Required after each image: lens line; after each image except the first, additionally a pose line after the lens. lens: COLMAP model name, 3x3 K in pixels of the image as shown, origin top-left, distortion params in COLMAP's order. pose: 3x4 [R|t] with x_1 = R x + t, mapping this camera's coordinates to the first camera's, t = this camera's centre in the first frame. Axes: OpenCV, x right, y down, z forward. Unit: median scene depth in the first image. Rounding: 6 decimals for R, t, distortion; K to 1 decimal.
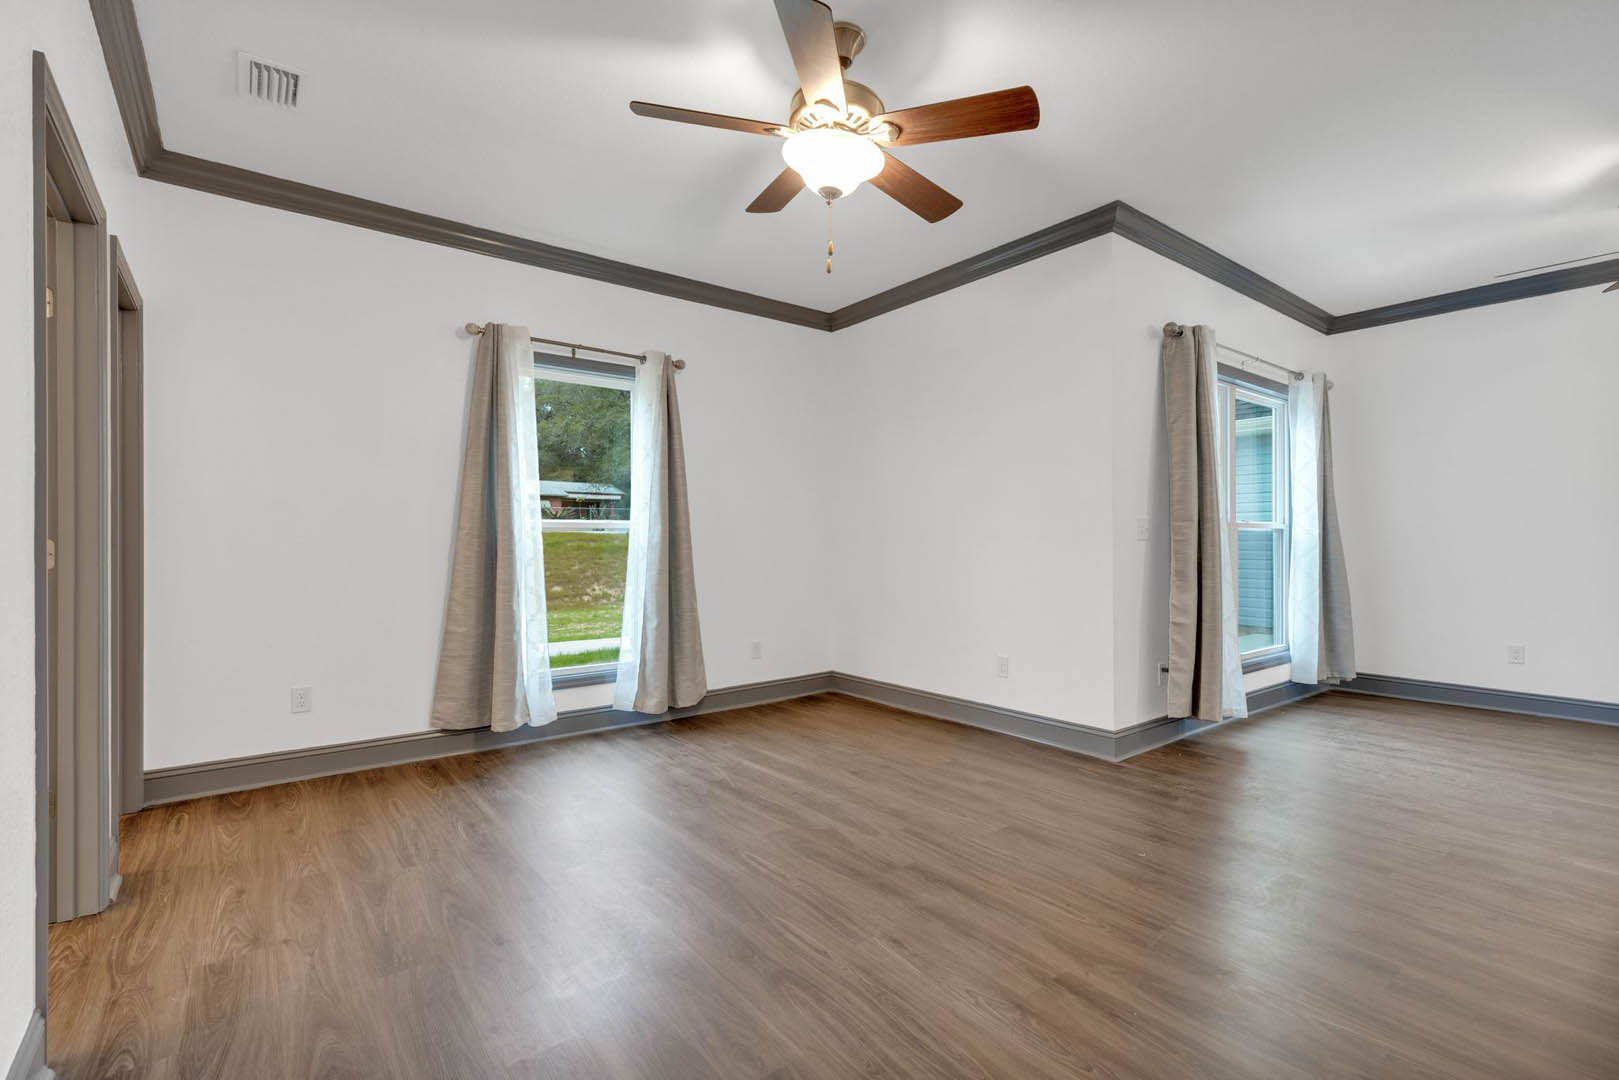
lens RADIAL K [[734.4, 0, 824.7], [0, 734.4, 540.6], [0, 0, 1]] dist [0.006974, 0.000497]
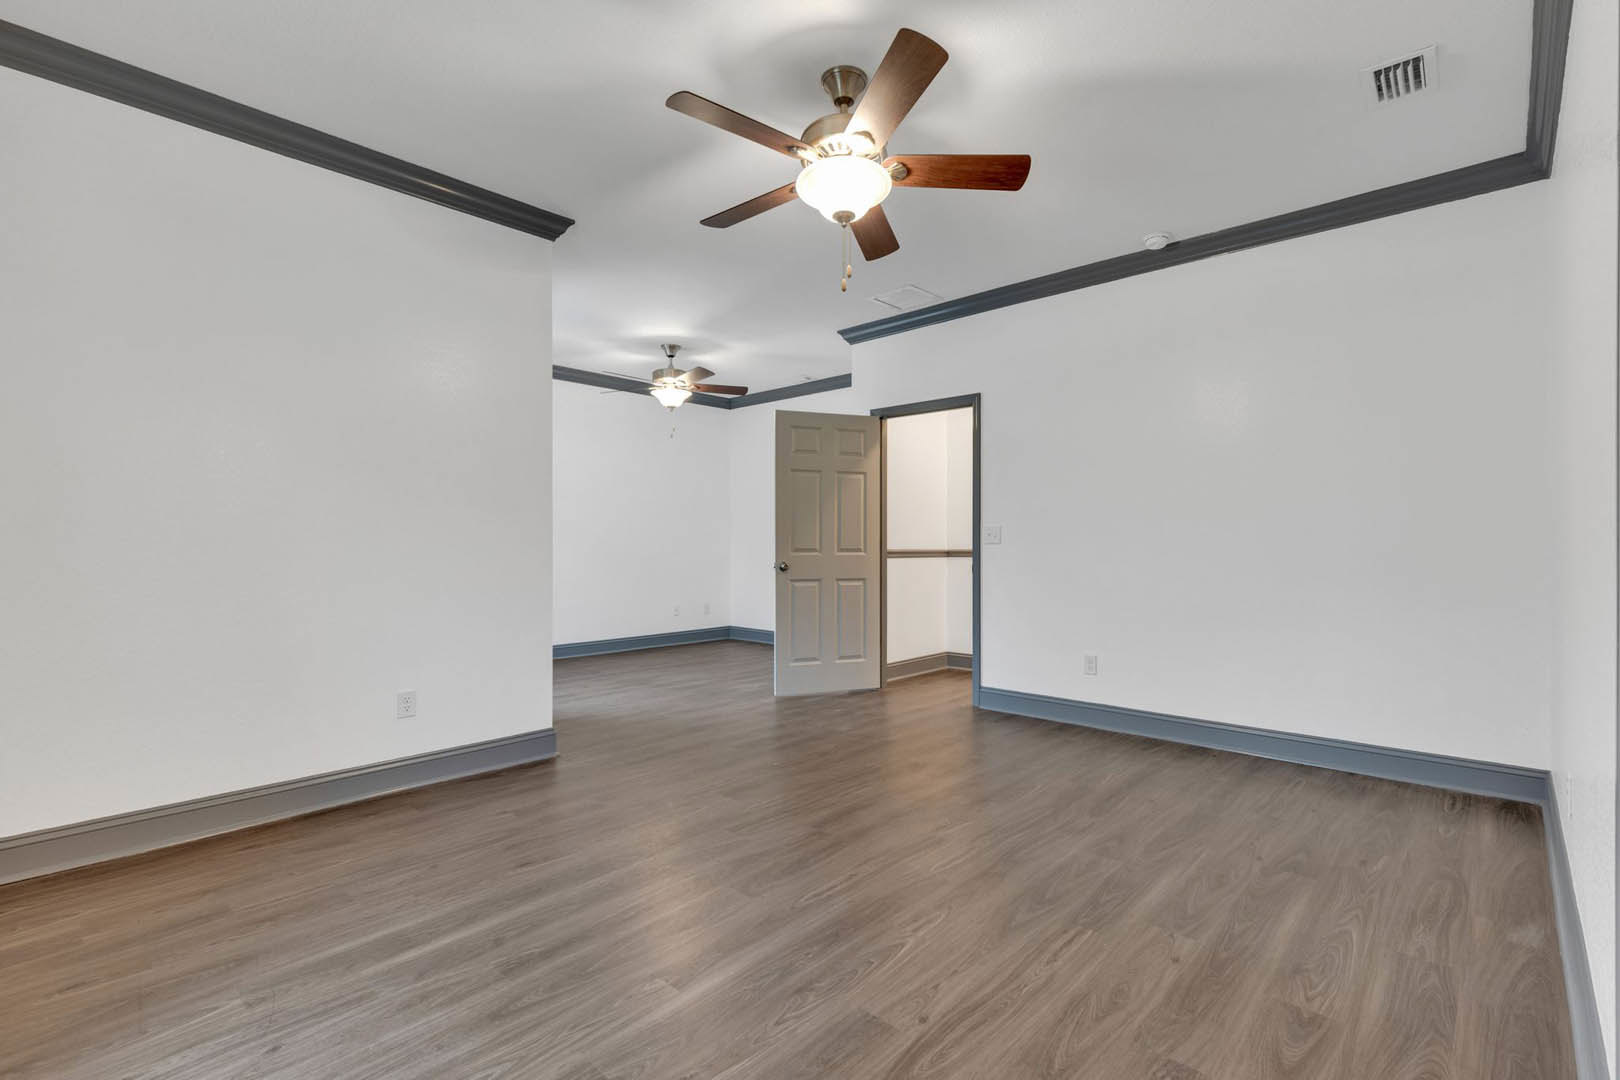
lens RADIAL K [[734.9, 0, 825.2], [0, 734.9, 540.6], [0, 0, 1]] dist [0.006974, 0.000497]
pose [[-0.151117, 0.004199, 0.988507, -0.657273], [0.001045, 0.999991, -0.004088, 0.001505], [-0.988515, 0.000415, -0.151120, 0.746352]]
